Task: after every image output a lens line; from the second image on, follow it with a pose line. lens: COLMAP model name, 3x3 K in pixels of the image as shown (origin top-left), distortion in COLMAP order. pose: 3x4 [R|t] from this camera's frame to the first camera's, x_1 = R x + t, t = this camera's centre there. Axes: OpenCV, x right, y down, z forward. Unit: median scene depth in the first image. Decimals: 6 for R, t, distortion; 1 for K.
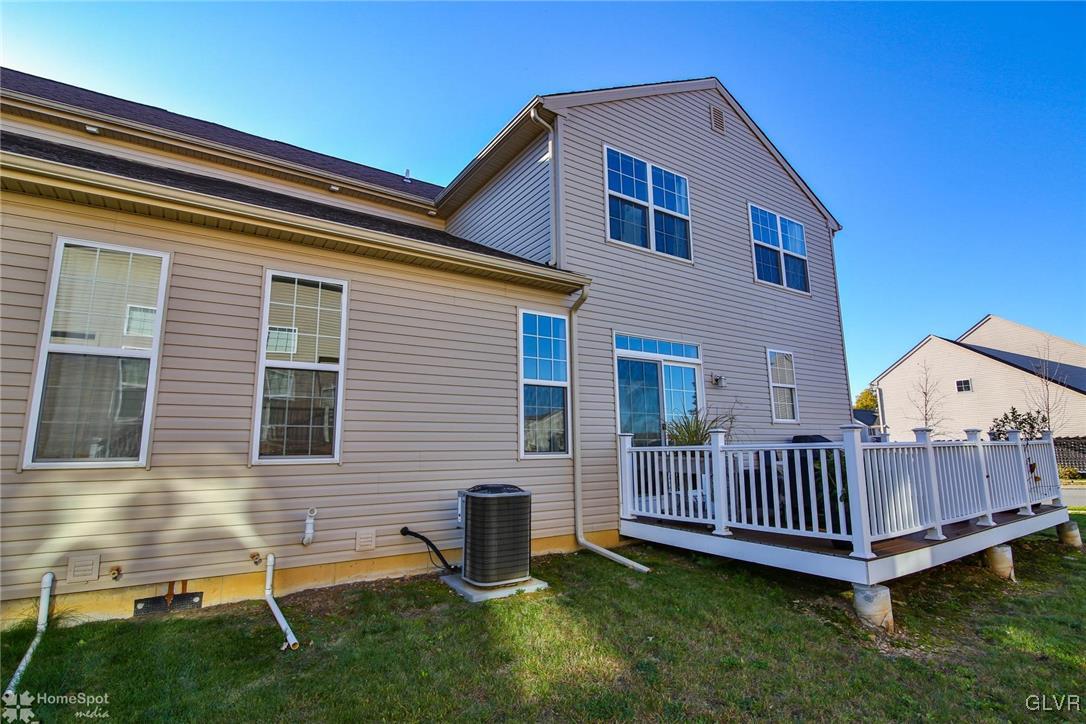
lens RADIAL K [[531.8, 0, 563.6], [0, 531.8, 349.8], [0, 0, 1]] dist [-0.018246, 0.000078]
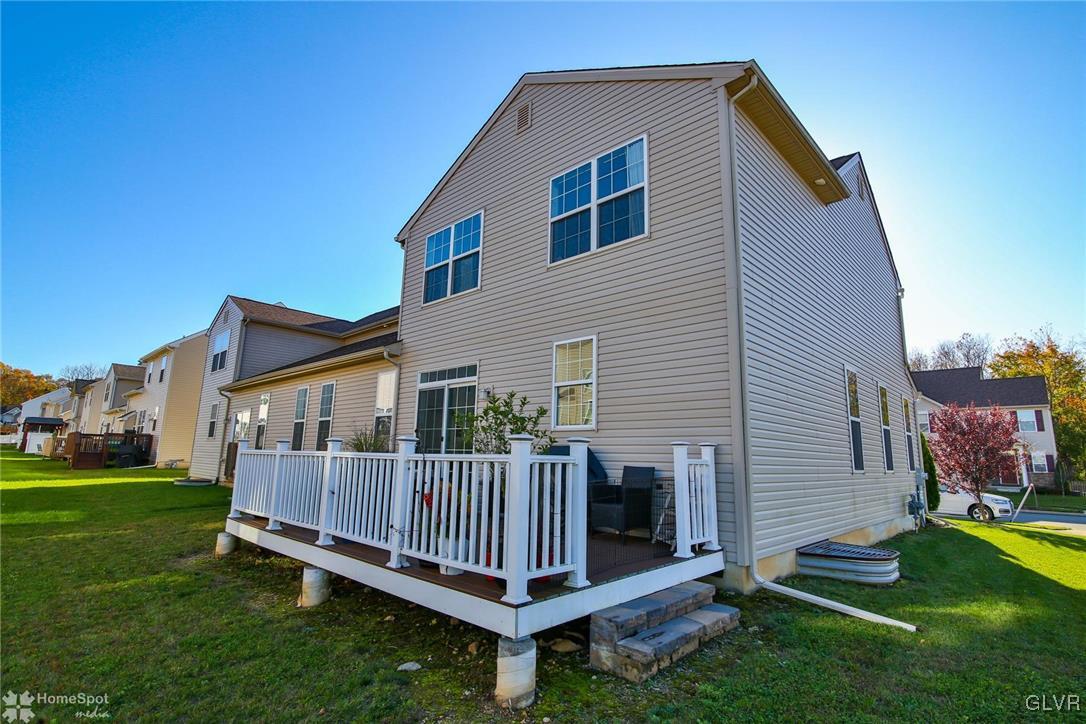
lens RADIAL K [[531.8, 0, 548.5], [0, 531.8, 358.5], [0, 0, 1]] dist [-0.018246, 0.000078]
pose [[0.208818, -0.170701, -0.962941, 1.436496], [0.147827, 0.978844, -0.141463, 0.169582], [0.966717, -0.112809, 0.229634, 0.961598]]
